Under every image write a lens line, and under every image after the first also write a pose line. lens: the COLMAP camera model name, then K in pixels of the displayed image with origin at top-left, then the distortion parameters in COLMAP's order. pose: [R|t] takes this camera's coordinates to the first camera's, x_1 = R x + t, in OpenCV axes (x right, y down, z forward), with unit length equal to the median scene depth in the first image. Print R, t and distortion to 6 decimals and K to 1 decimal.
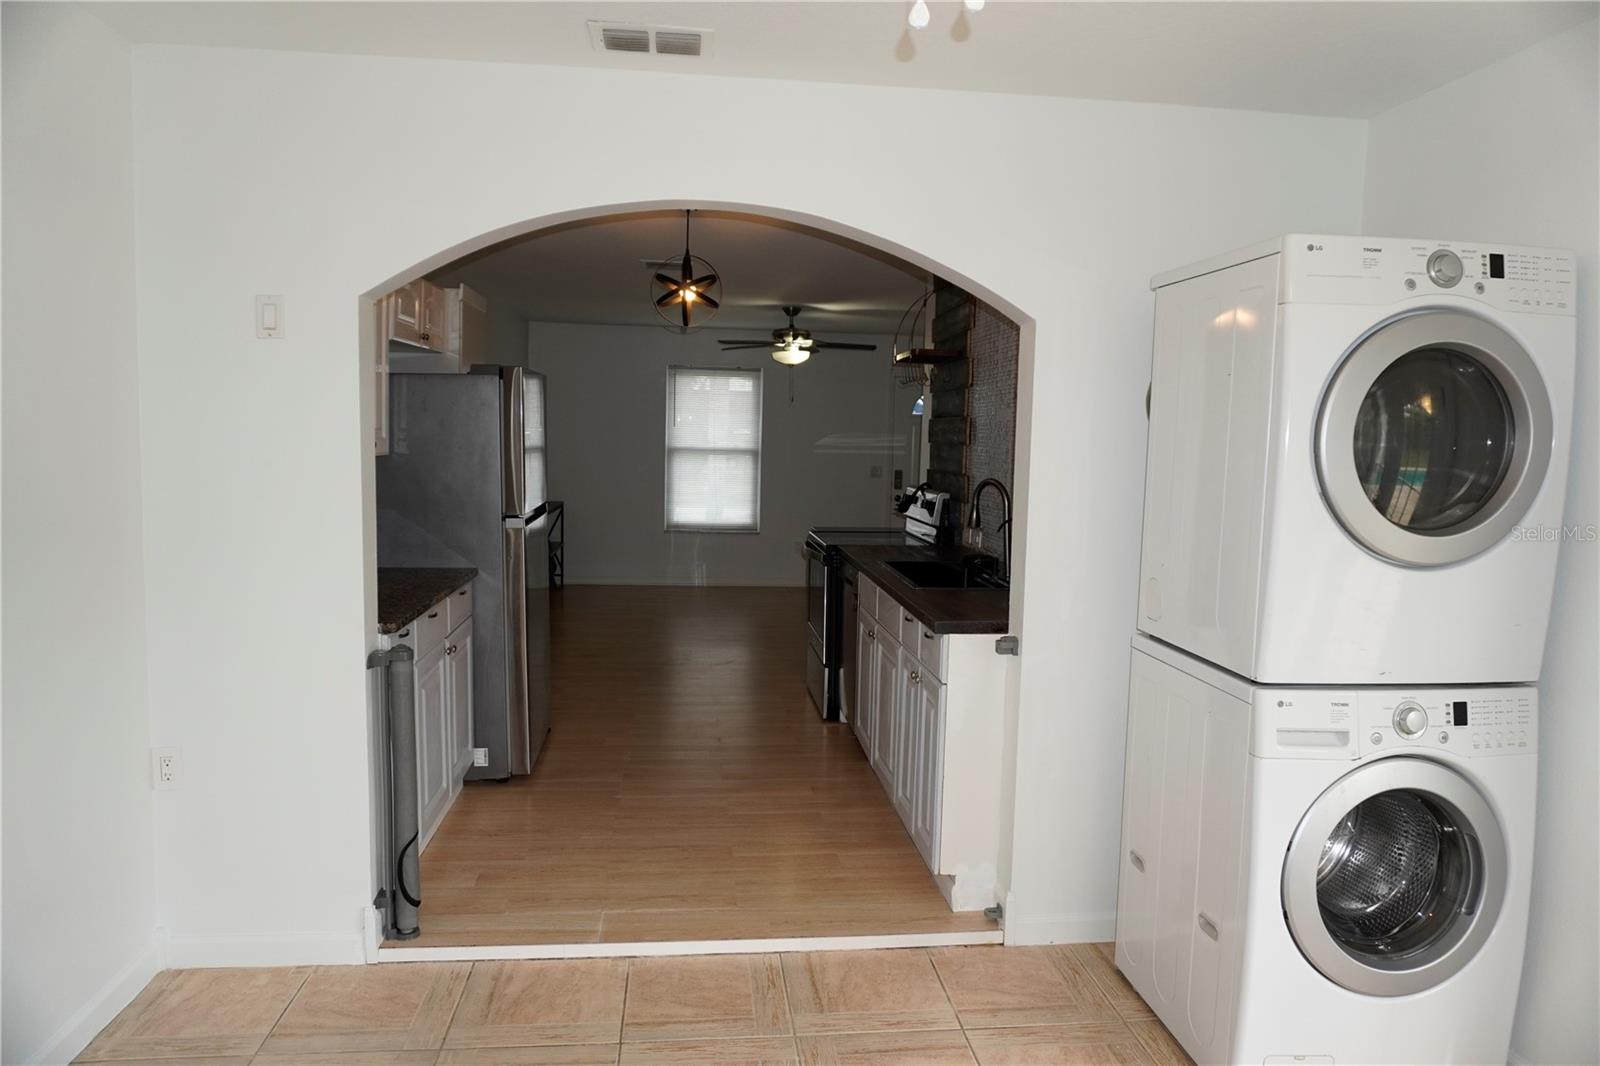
lens RADIAL K [[1069.2, 0, 800.9], [0, 1069.2, 531.7], [0, 0, 1]] dist [-0.049572, 0.028914]
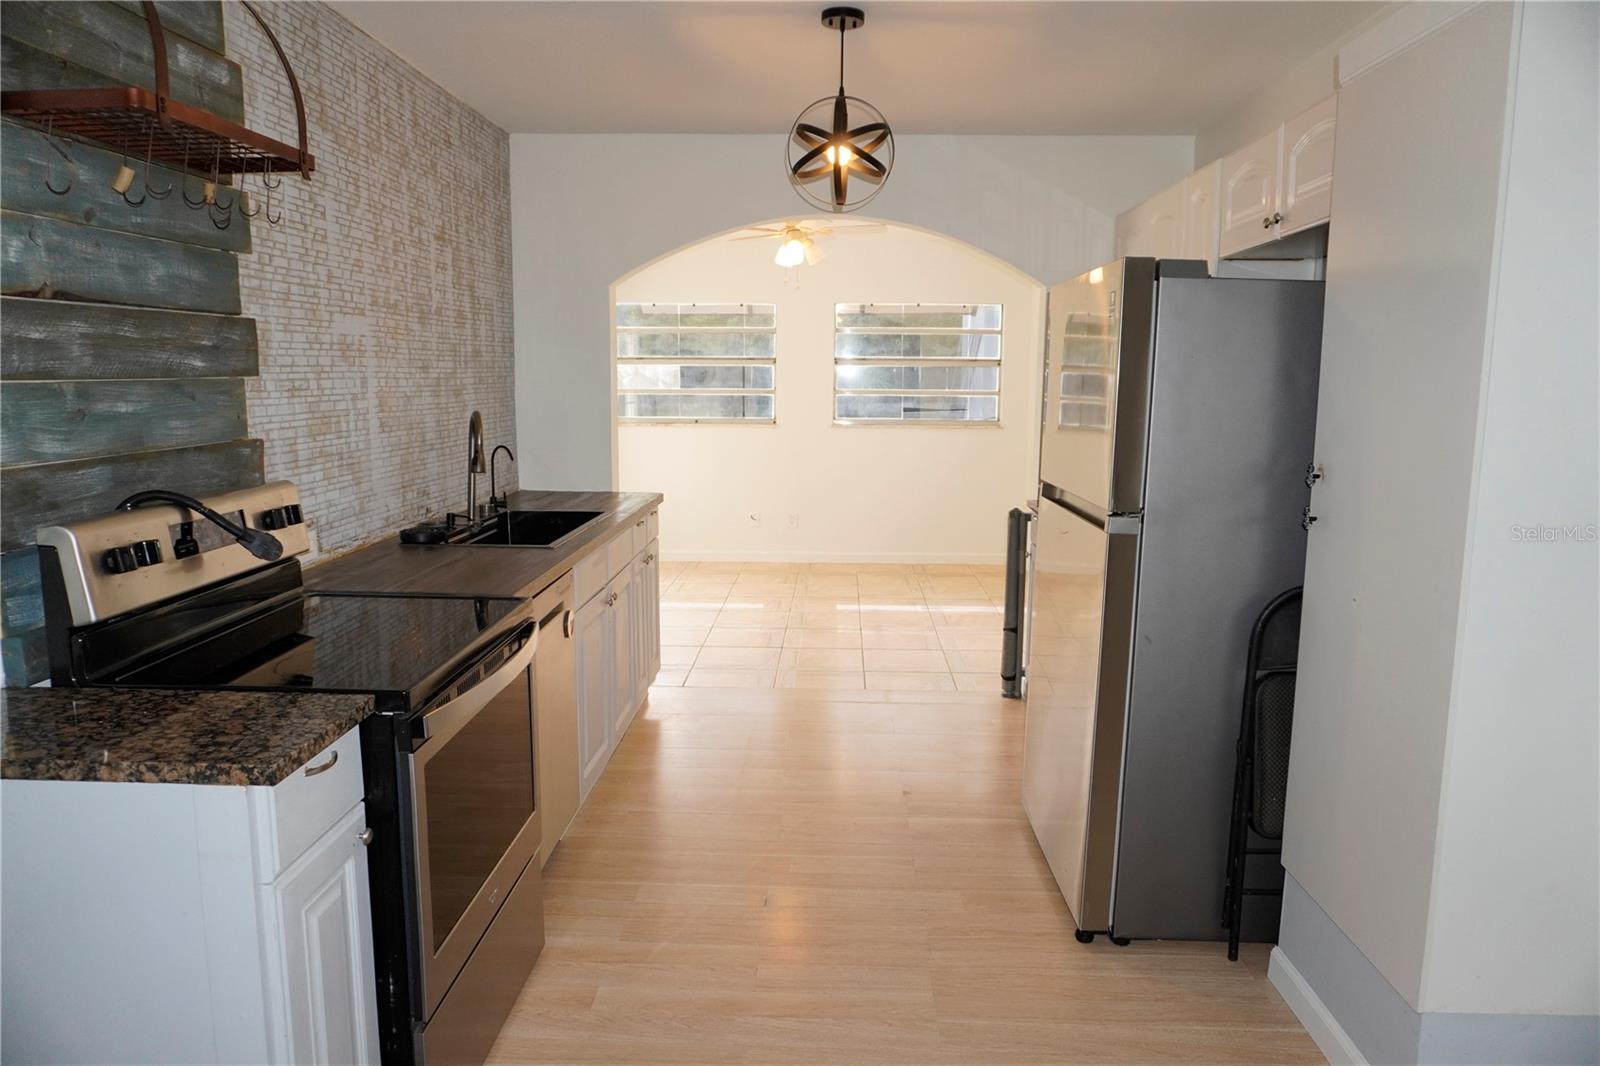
lens RADIAL K [[1069.2, 0, 800.2], [0, 1069.2, 533.9], [0, 0, 1]] dist [-0.049572, 0.028914]
pose [[-0.990068, -0.054079, 0.129770, -0.250057], [-0.020822, 0.969282, 0.245069, -0.219420], [-0.139037, 0.239933, -0.960781, 2.349960]]
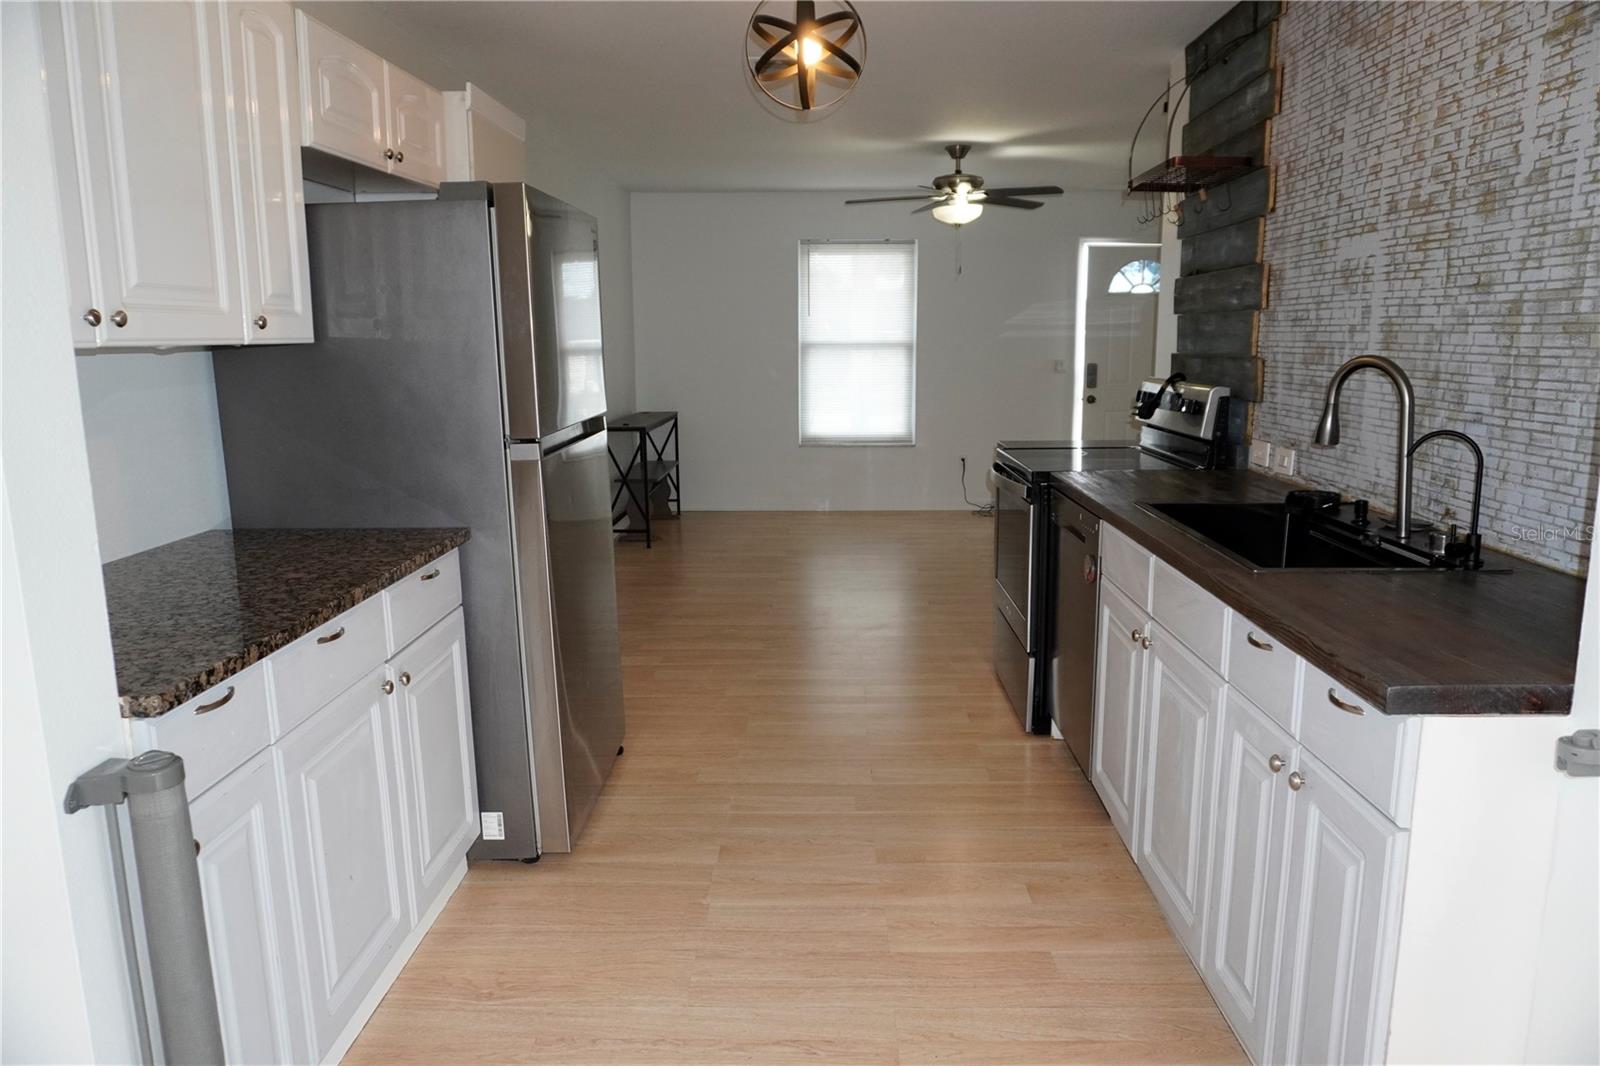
lens RADIAL K [[1069.2, 0, 796.7], [0, 1069.2, 533.8], [0, 0, 1]] dist [-0.049572, 0.028914]
pose [[0.990209, -0.005320, -0.139494, -0.045374], [0.017751, 0.995960, 0.088028, -0.015841], [0.138463, -0.089642, 0.986302, 0.554299]]
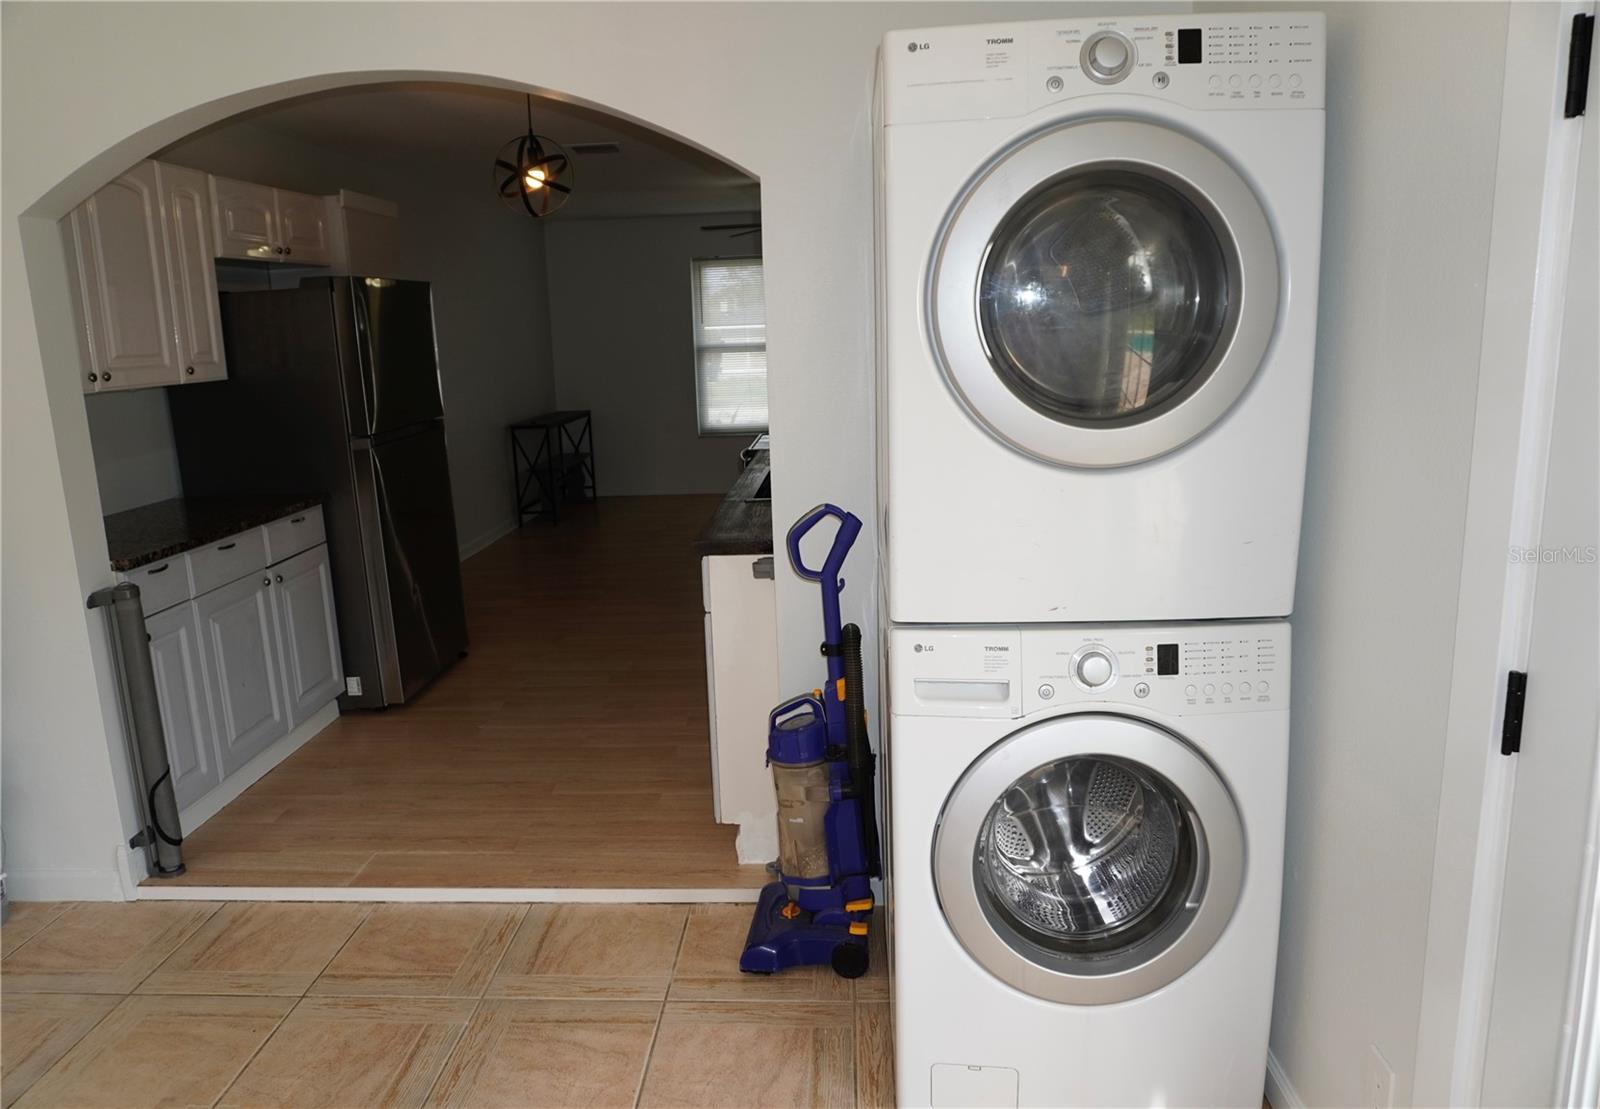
lens RADIAL K [[1109.5, 0, 769.7], [0, 1109.5, 552.3], [0, 0, 1]] dist [-0.047886, 0.022297]
pose [[0.983117, -0.023284, -0.181490, 0.342977], [0.043231, 0.993347, 0.106737, -0.001479], [0.177798, -0.112781, 0.977583, 0.122624]]
